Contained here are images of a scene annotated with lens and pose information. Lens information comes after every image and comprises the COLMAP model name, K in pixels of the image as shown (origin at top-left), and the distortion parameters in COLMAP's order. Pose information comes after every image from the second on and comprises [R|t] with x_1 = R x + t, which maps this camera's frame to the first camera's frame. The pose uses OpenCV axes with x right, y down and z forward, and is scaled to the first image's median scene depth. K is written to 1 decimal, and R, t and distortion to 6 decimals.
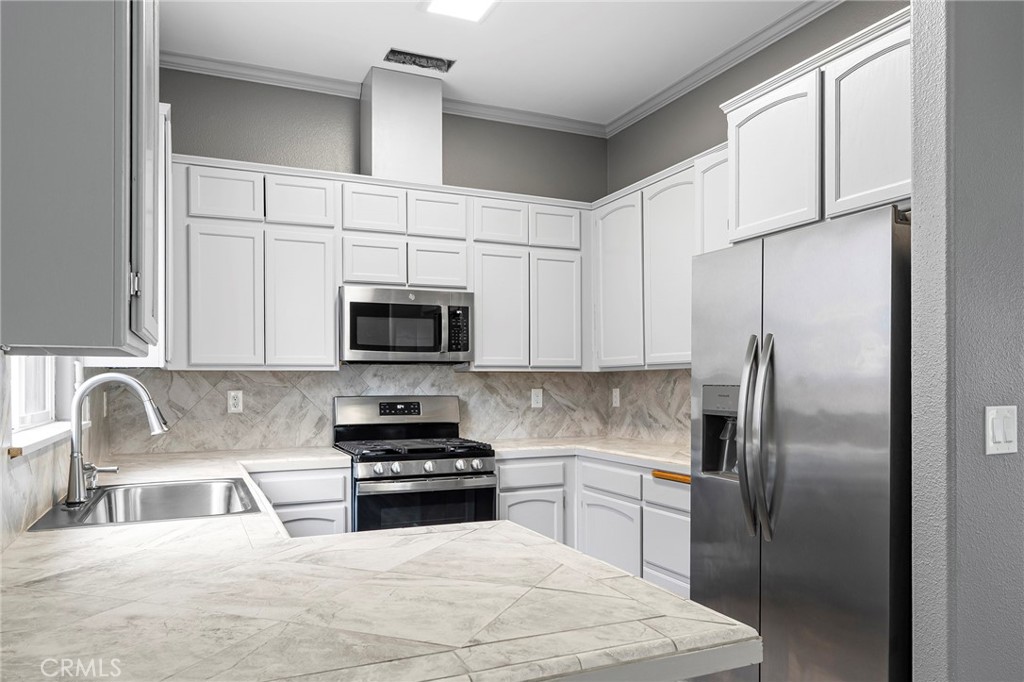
lens RADIAL K [[712.0, 0, 511.5], [0, 712.0, 383.4], [0, 0, 1]] dist [0.011809, -0.001090]
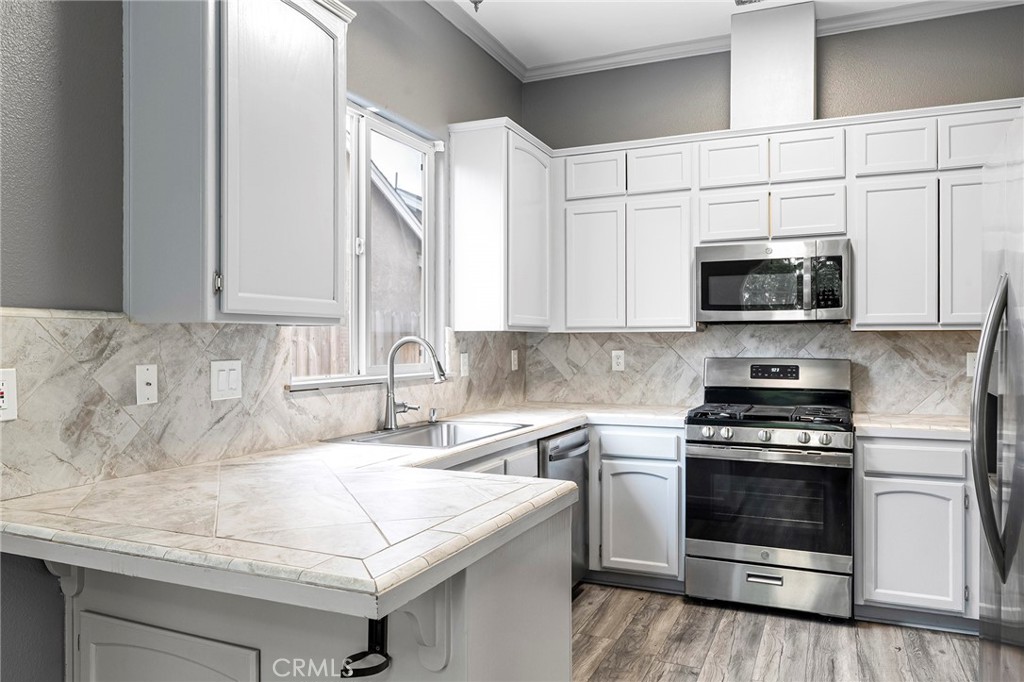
lens RADIAL K [[731.0, 0, 511.8], [0, 731.0, 342.3], [0, 0, 1]] dist [-0.002756, -0.000095]
pose [[0.668926, 0.002294, -0.743325, 0.342248], [-0.003804, 0.999993, -0.000338, -0.001629], [0.743319, 0.003054, 0.668930, 0.121205]]
